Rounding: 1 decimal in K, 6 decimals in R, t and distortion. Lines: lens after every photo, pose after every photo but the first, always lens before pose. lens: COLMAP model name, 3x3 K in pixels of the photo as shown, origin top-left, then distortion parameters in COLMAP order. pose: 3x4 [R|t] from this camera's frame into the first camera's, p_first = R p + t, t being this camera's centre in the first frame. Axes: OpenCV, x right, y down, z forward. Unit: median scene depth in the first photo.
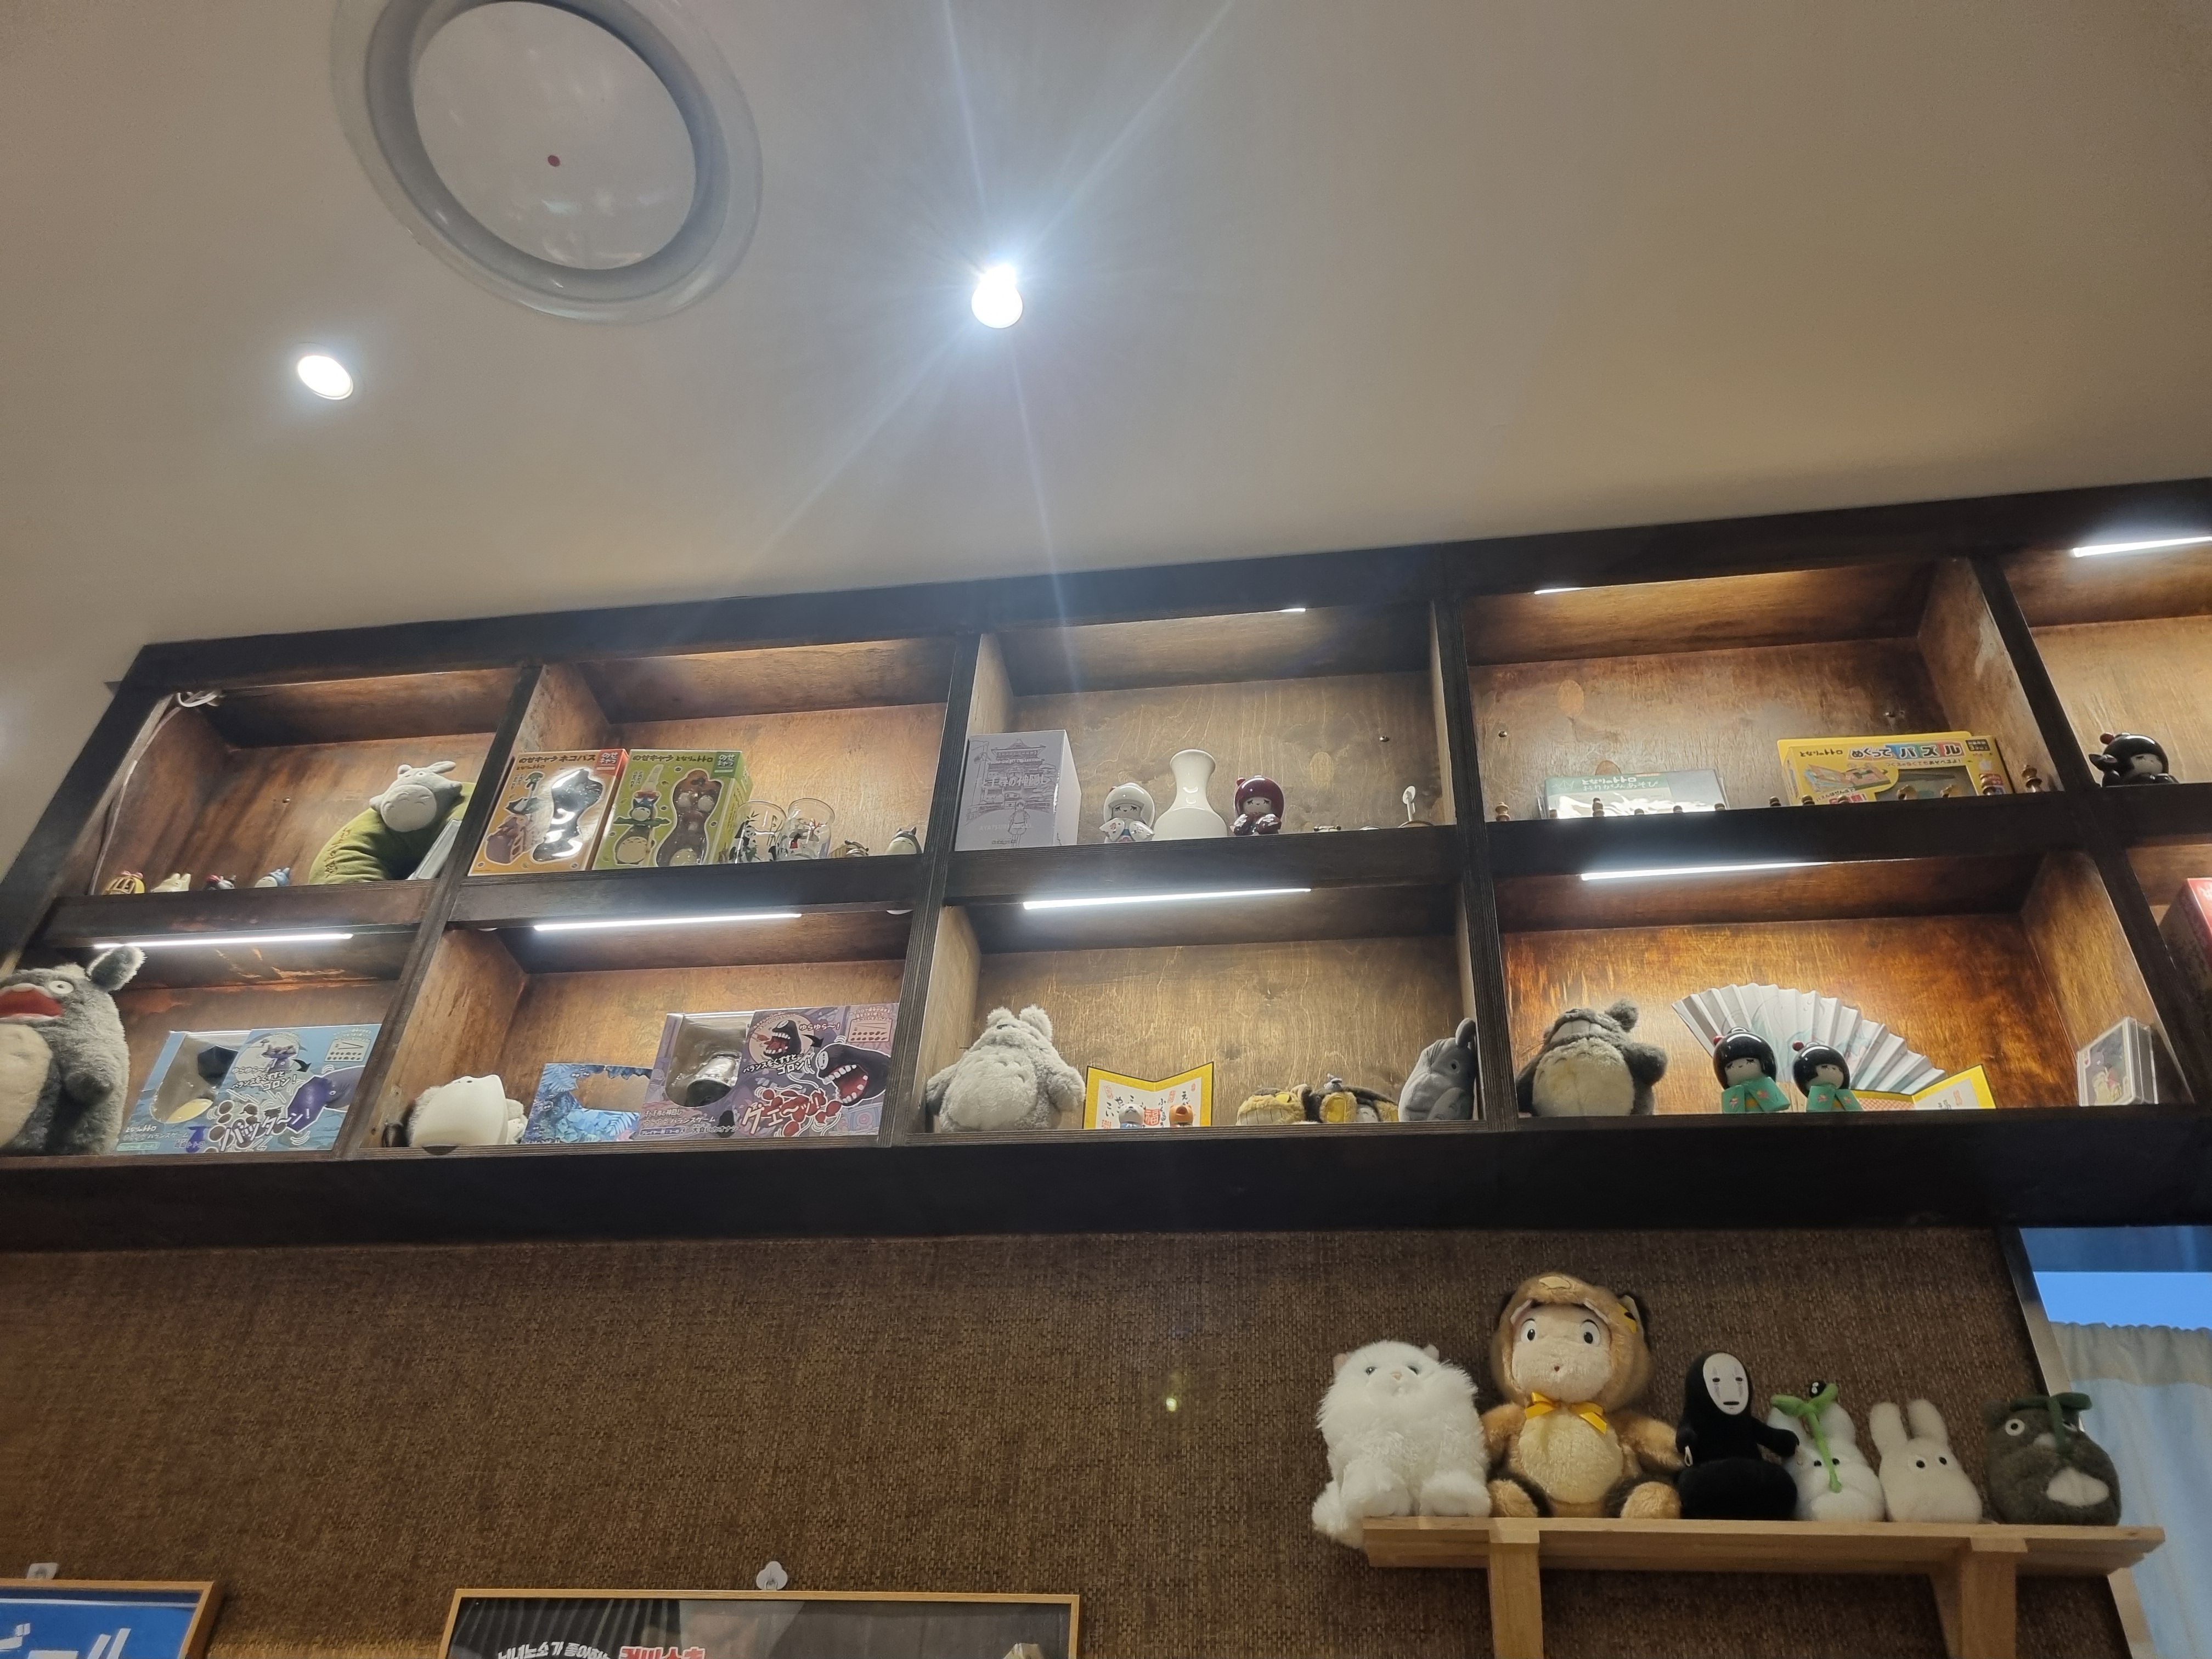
lens RADIAL K [[1692.6, 0, 1106.0], [0, 1692.6, 829.5], [0, 0, 1]] dist [0.072894, -0.043404]
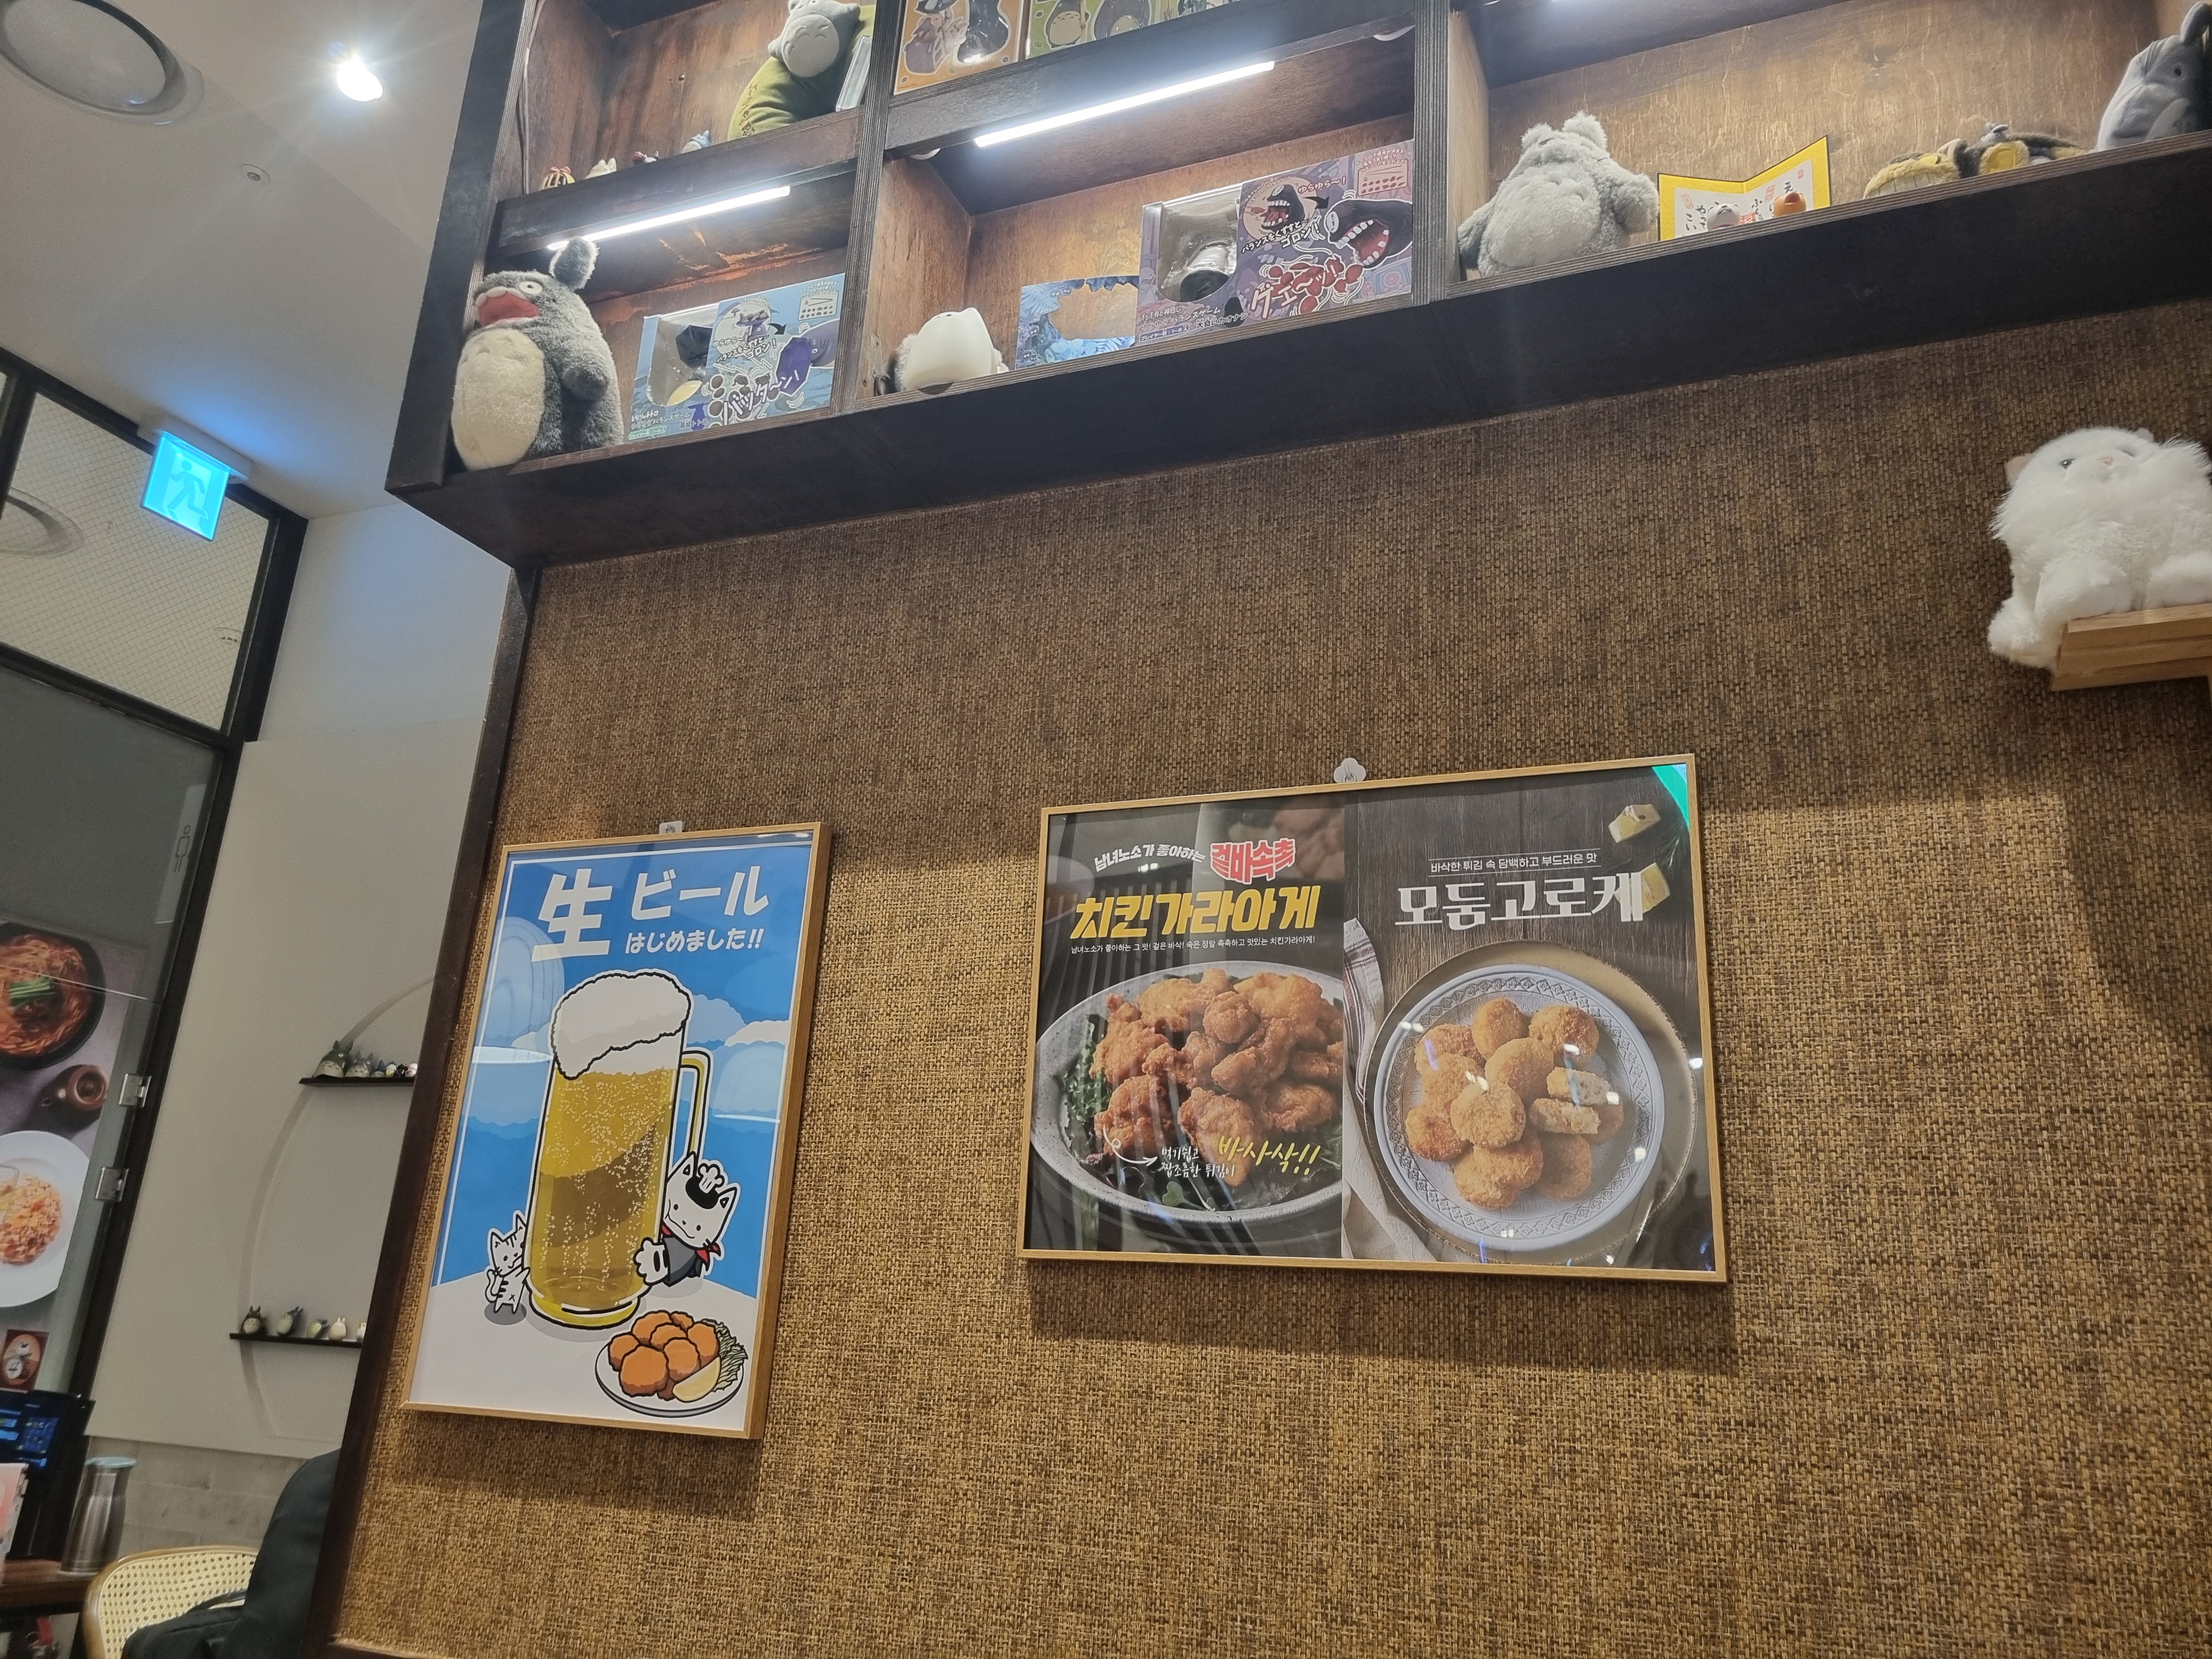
lens RADIAL K [[1692.6, 0, 1106.0], [0, 1692.6, 829.5], [0, 0, 1]] dist [0.072894, -0.043404]
pose [[0.969687, -0.079255, -0.231139, -0.101288], [0.155076, 0.930631, 0.331479, 0.116531], [0.188834, -0.357275, 0.914711, 0.075891]]
